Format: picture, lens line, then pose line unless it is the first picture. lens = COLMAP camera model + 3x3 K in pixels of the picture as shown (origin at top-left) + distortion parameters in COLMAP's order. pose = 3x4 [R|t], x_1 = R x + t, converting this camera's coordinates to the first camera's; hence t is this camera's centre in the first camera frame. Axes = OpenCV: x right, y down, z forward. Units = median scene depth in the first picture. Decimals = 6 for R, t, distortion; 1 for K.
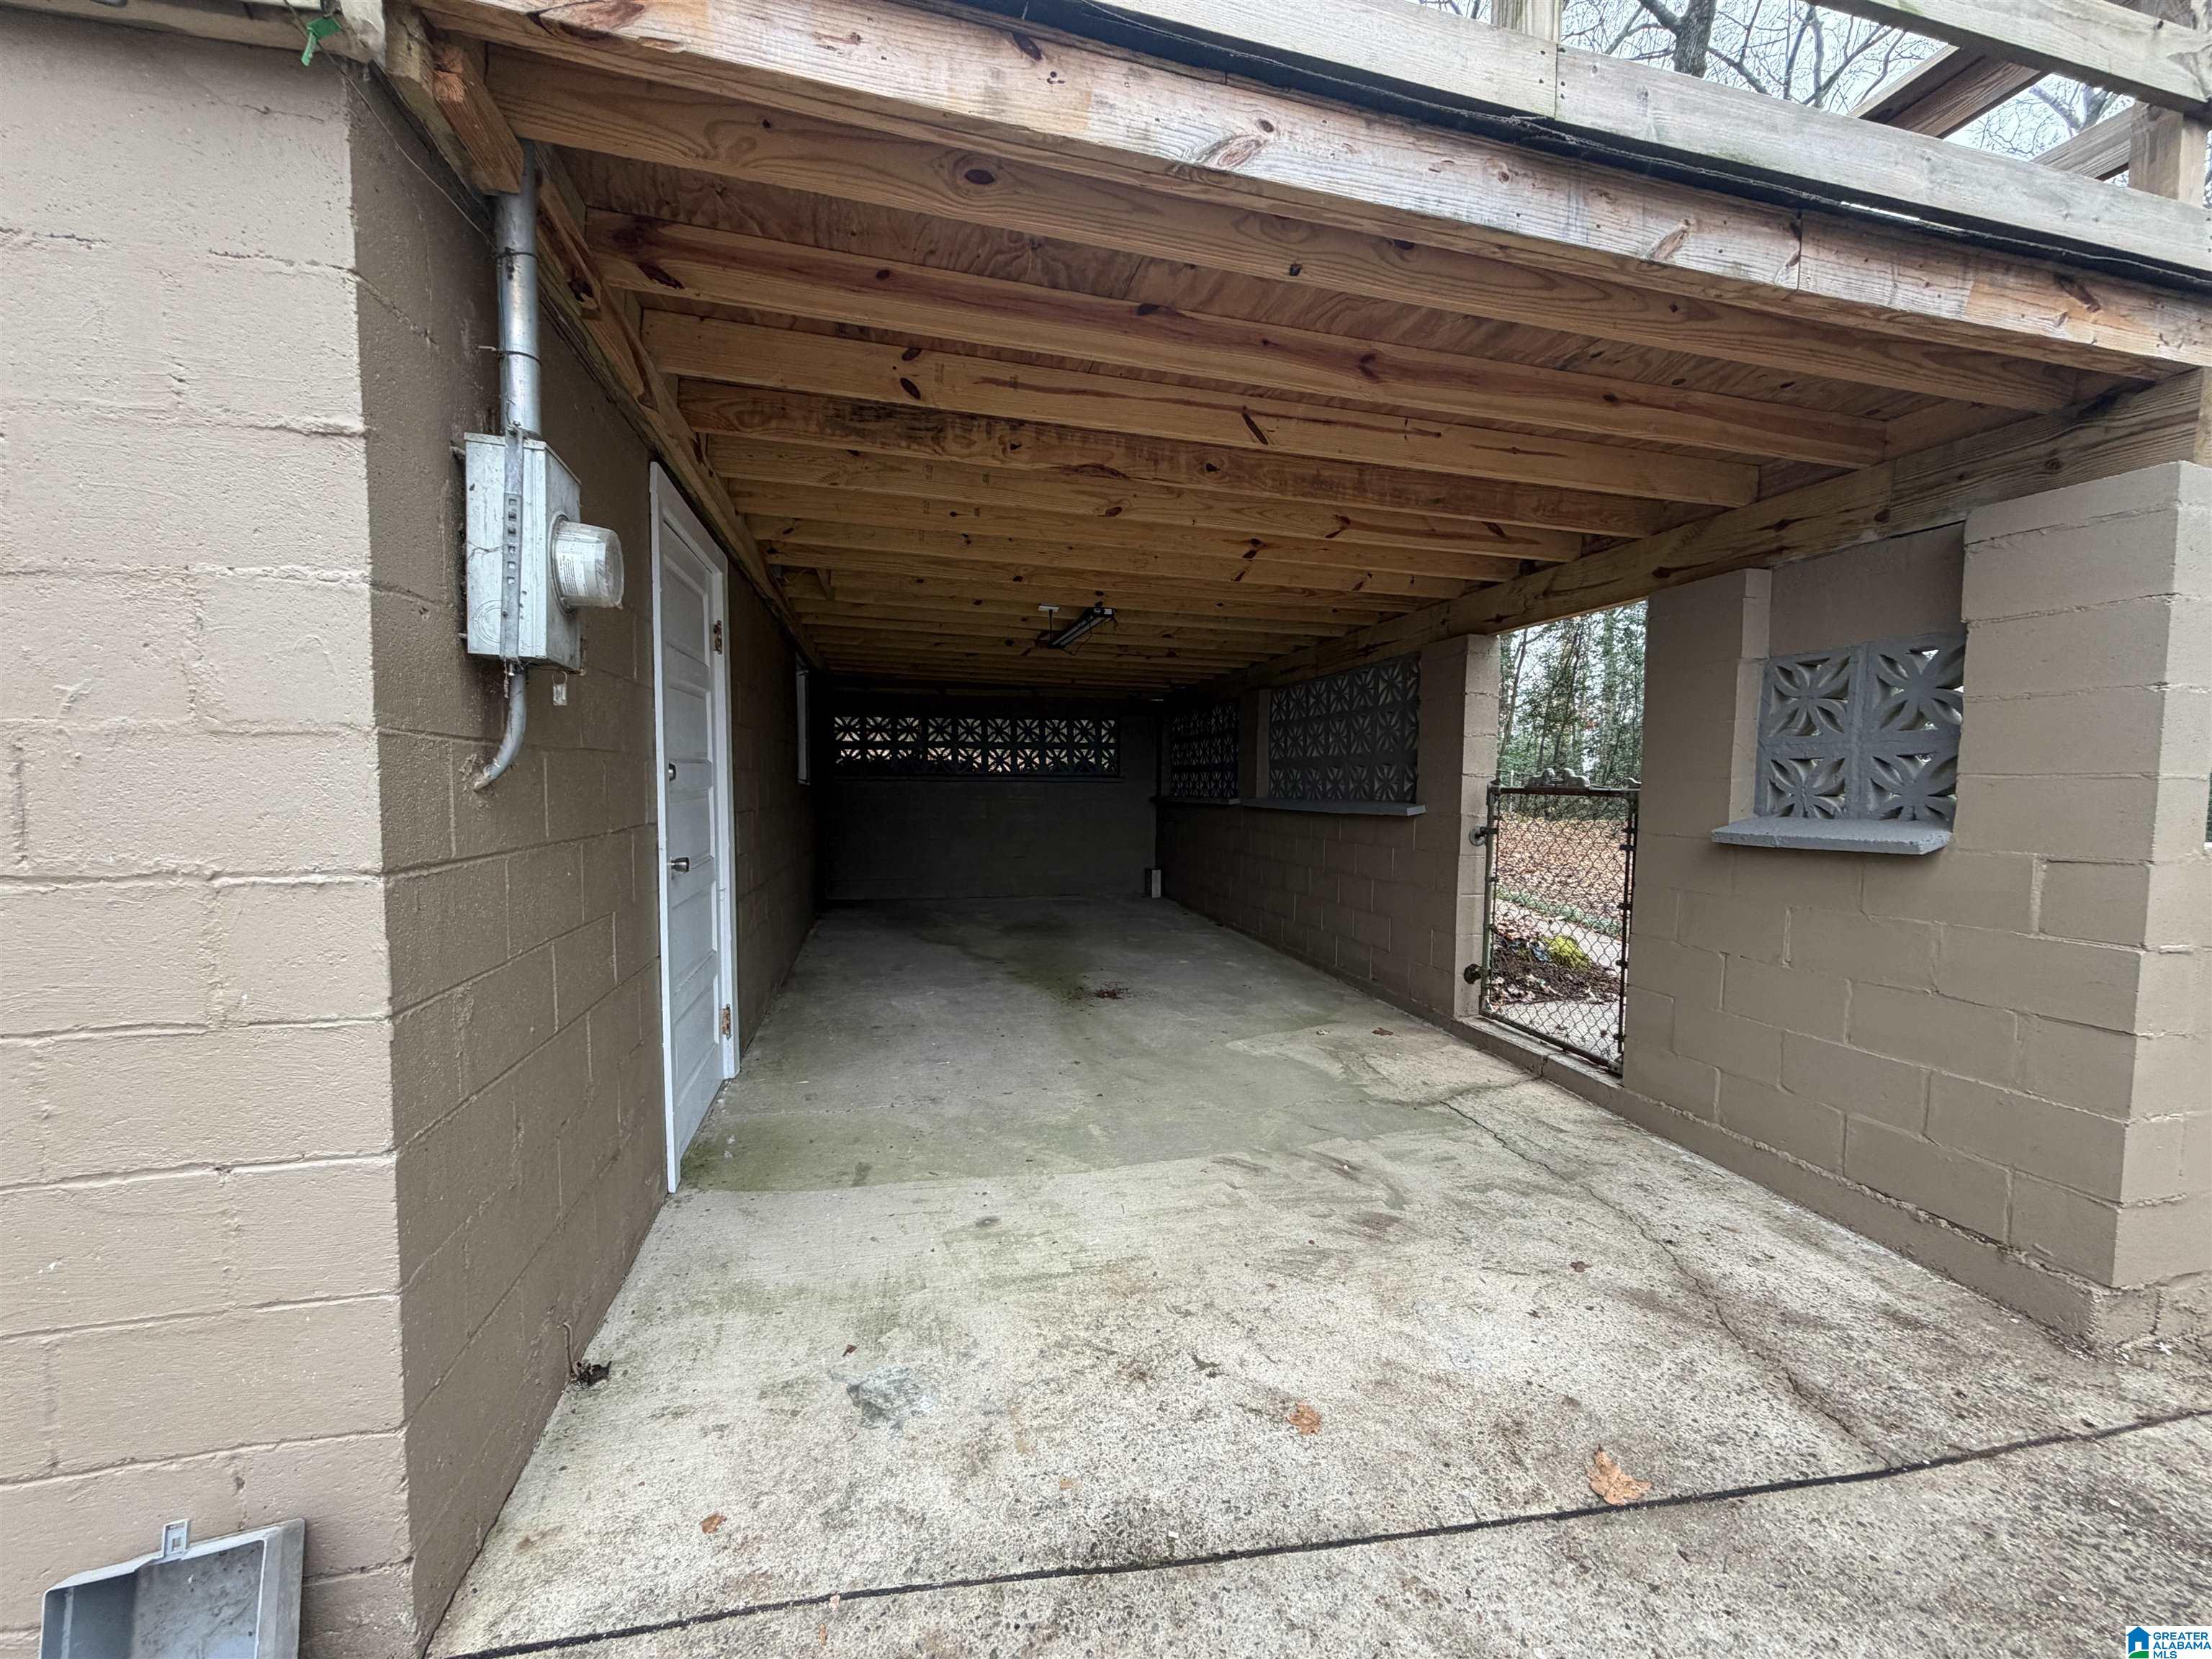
lens RADIAL K [[878.0, 0, 1105.1], [0, 878.0, 827.8], [0, 0, 1]] dist [-0.000352, -0.000145]
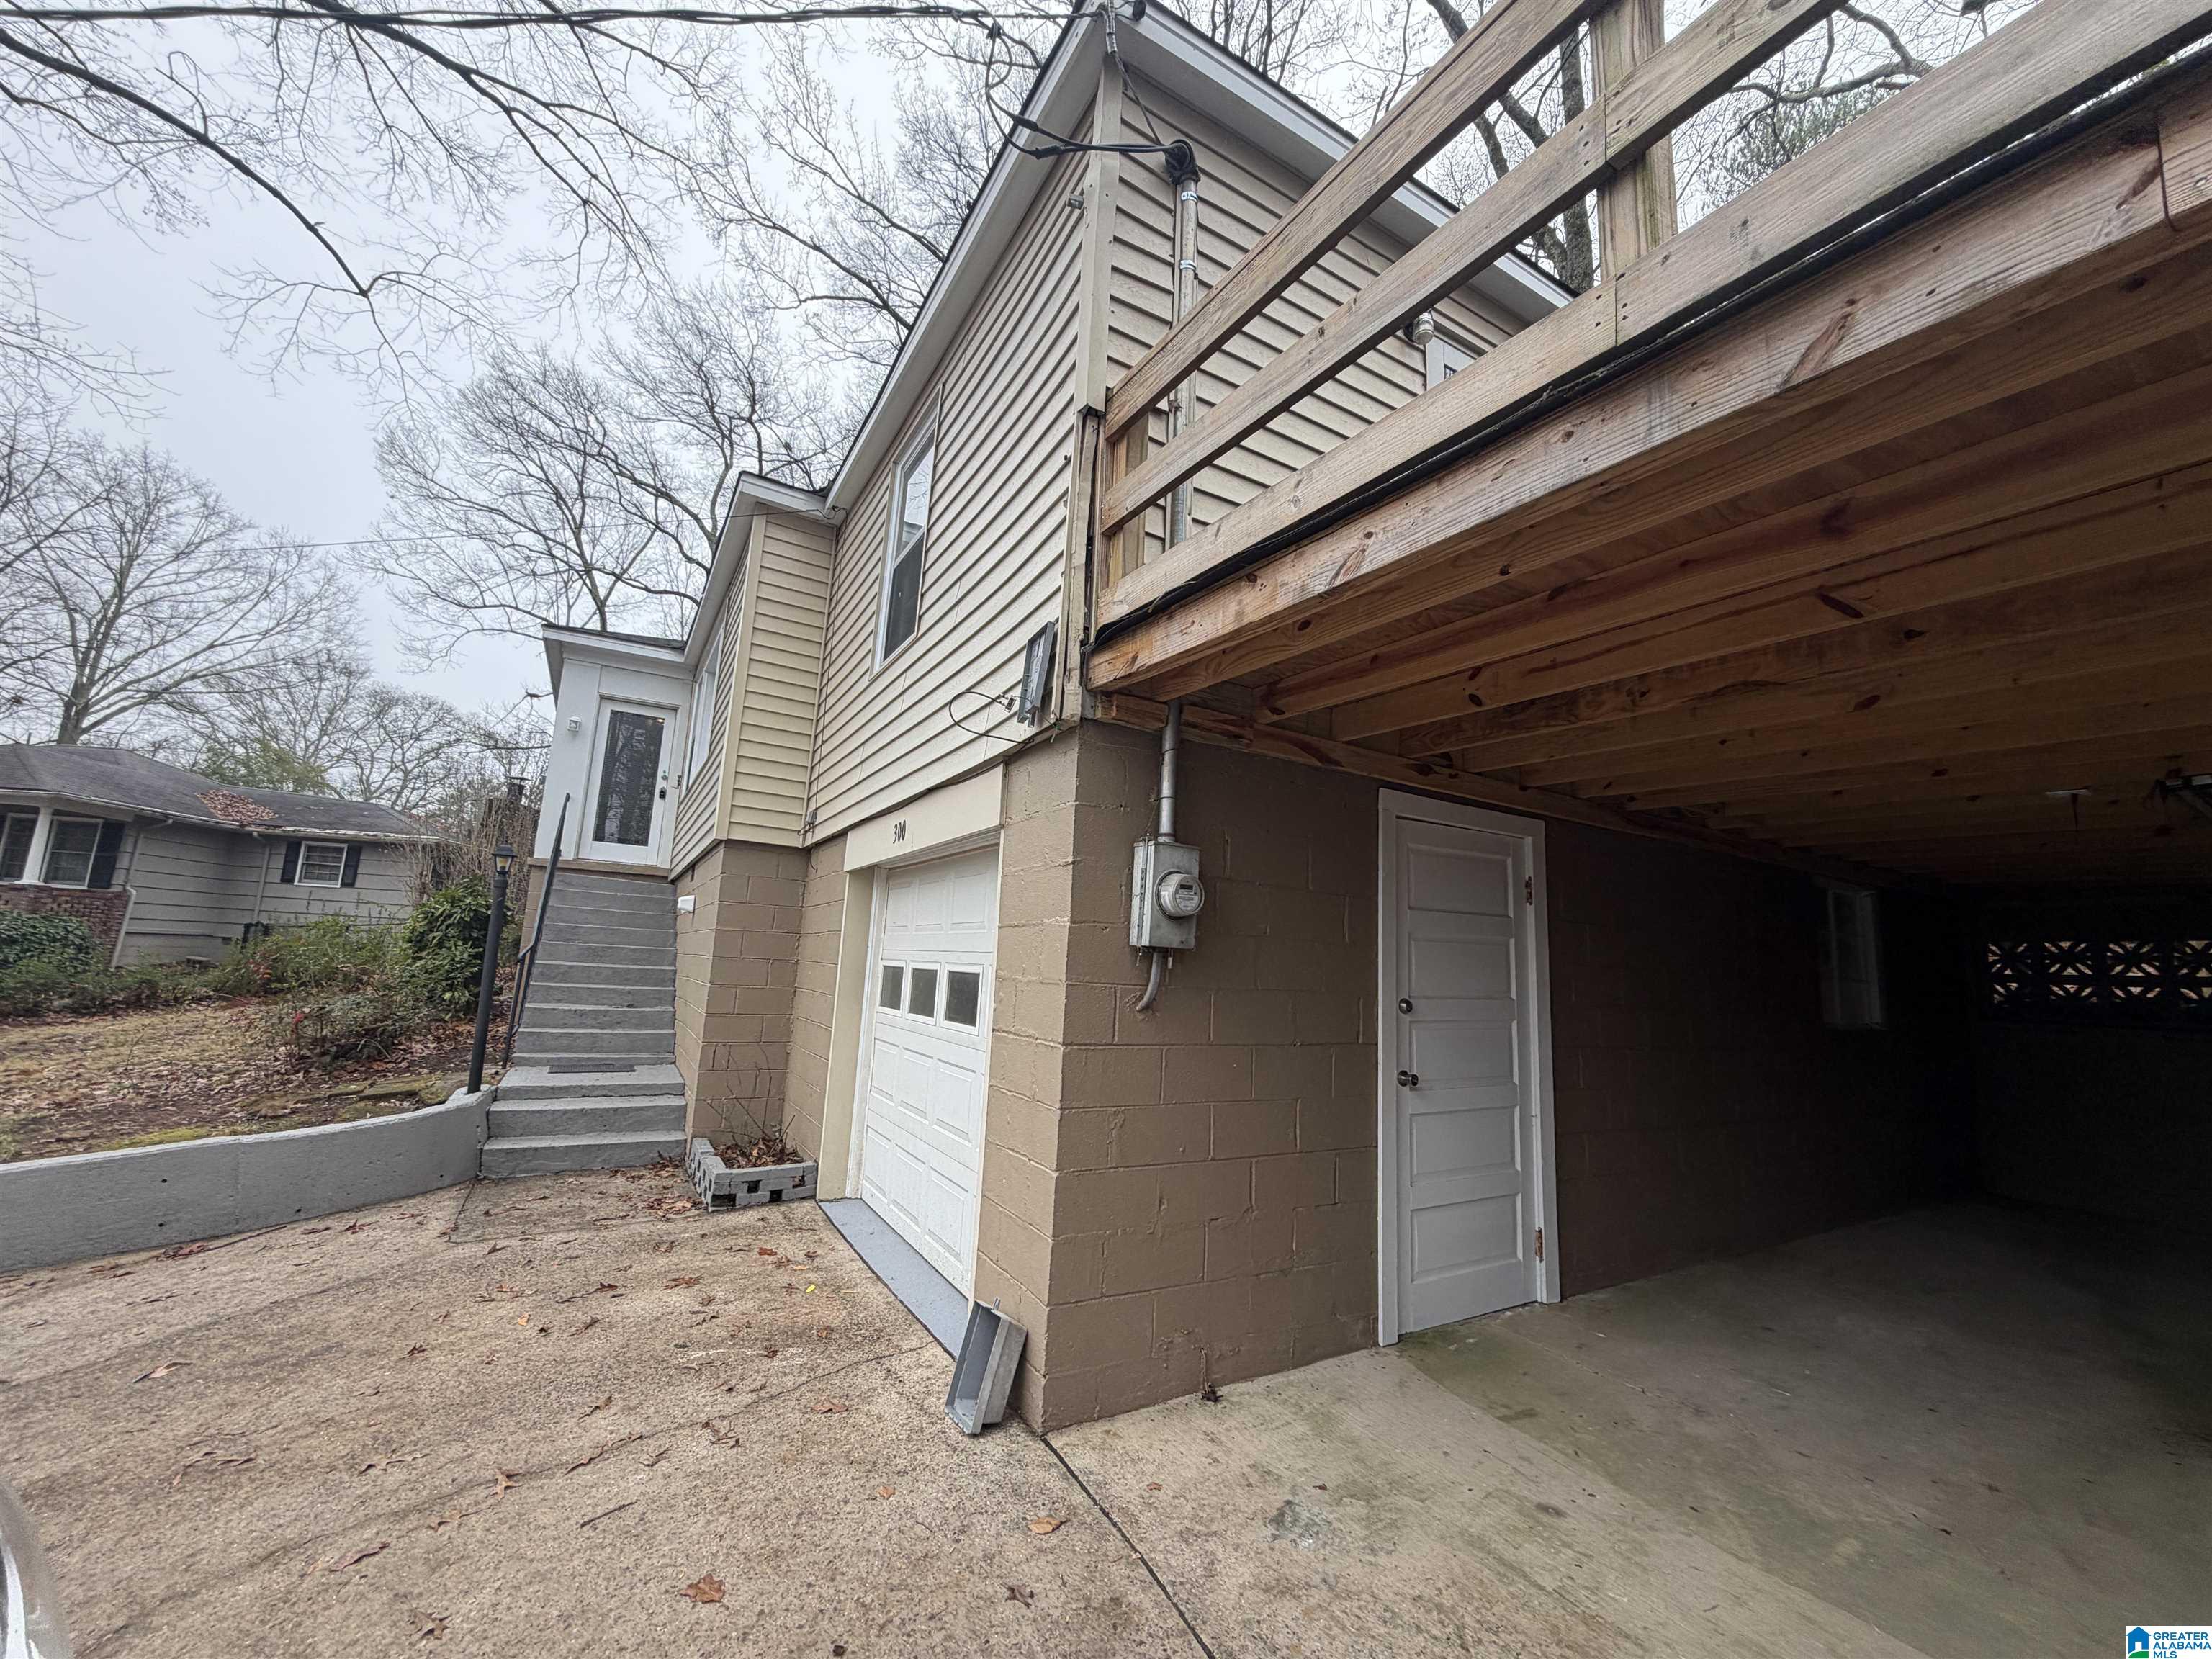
lens RADIAL K [[878.0, 0, 1105.1], [0, 878.0, 827.8], [0, 0, 1]] dist [-0.000352, -0.000145]
pose [[0.285236, -0.140020, -0.948174, 0.906765], [-0.097855, 0.979848, -0.174134, -0.071024], [0.953449, 0.142453, 0.265787, 0.239551]]
